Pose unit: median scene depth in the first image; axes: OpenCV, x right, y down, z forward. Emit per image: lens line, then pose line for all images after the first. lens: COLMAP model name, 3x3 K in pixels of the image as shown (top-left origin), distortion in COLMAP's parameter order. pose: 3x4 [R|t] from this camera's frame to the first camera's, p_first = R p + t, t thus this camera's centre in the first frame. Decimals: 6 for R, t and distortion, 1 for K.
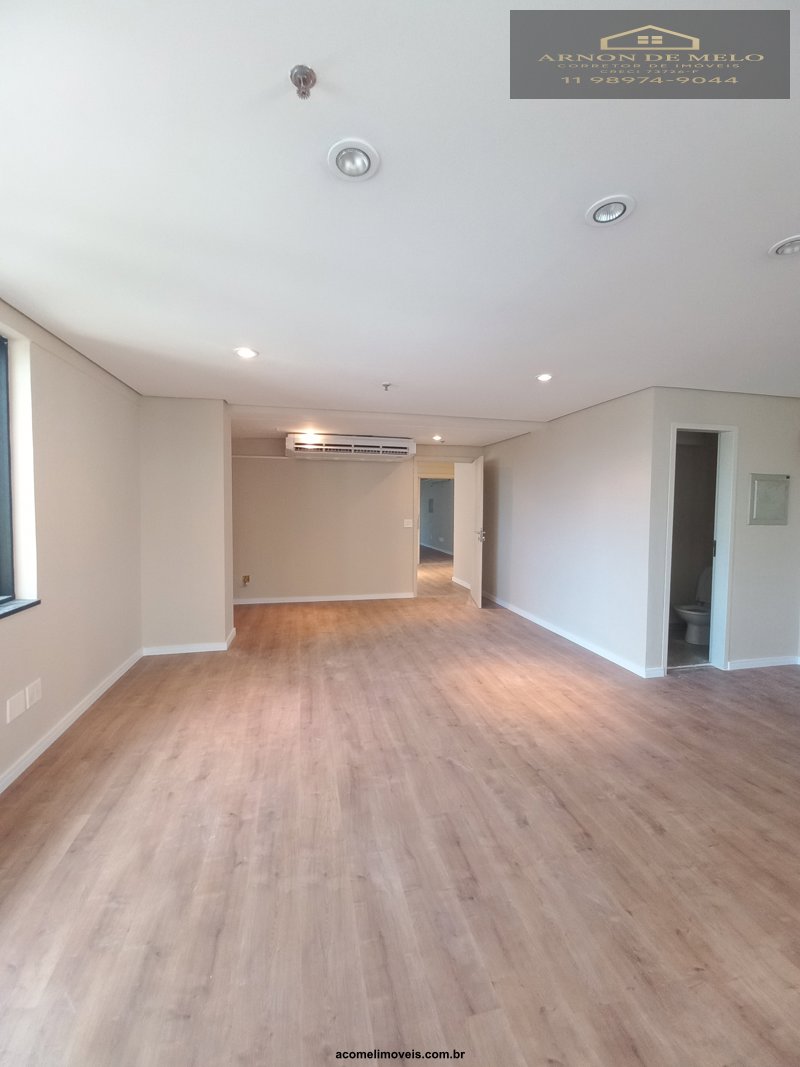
lens RADIAL K [[417.7, 0, 393.5], [0, 417.7, 521.9], [0, 0, 1]] dist [0.013070, -0.014519]
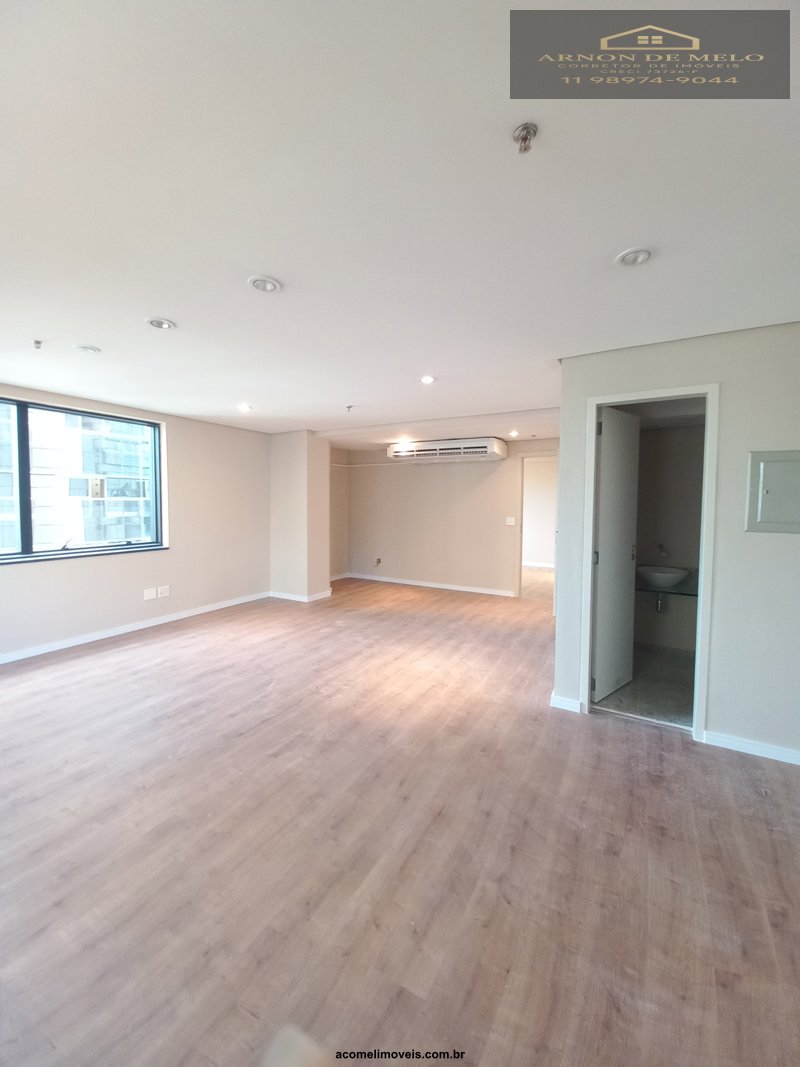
lens RADIAL K [[417.7, 0, 393.5], [0, 417.7, 521.9], [0, 0, 1]] dist [0.013070, -0.014519]
pose [[0.735464, 0.031158, -0.676847, 0.935724], [-0.030488, 0.999452, 0.012881, 0.000637], [0.676878, 0.011162, 0.736011, 0.160193]]
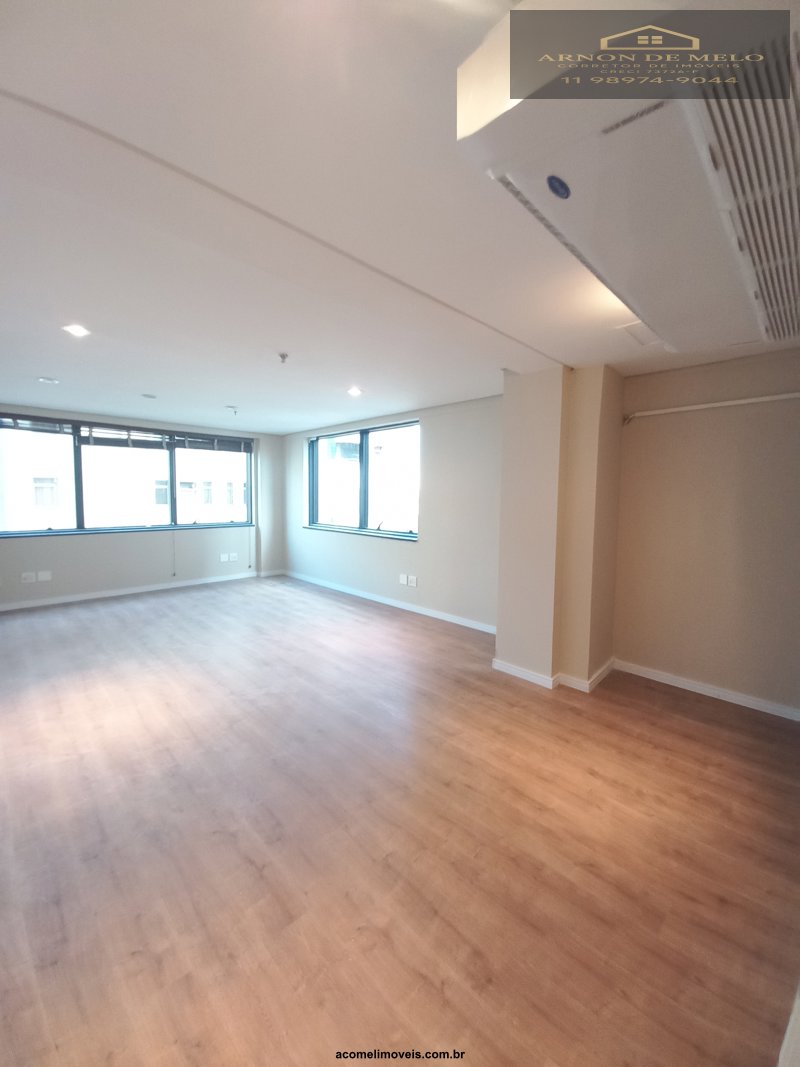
lens RADIAL K [[417.7, 0, 393.5], [0, 417.7, 521.9], [0, 0, 1]] dist [0.013070, -0.014519]
pose [[-0.850640, 0.019362, -0.525391, 0.251011], [-0.037382, 0.994565, 0.097177, -0.073005], [0.524417, 0.102302, -0.845293, 1.869963]]
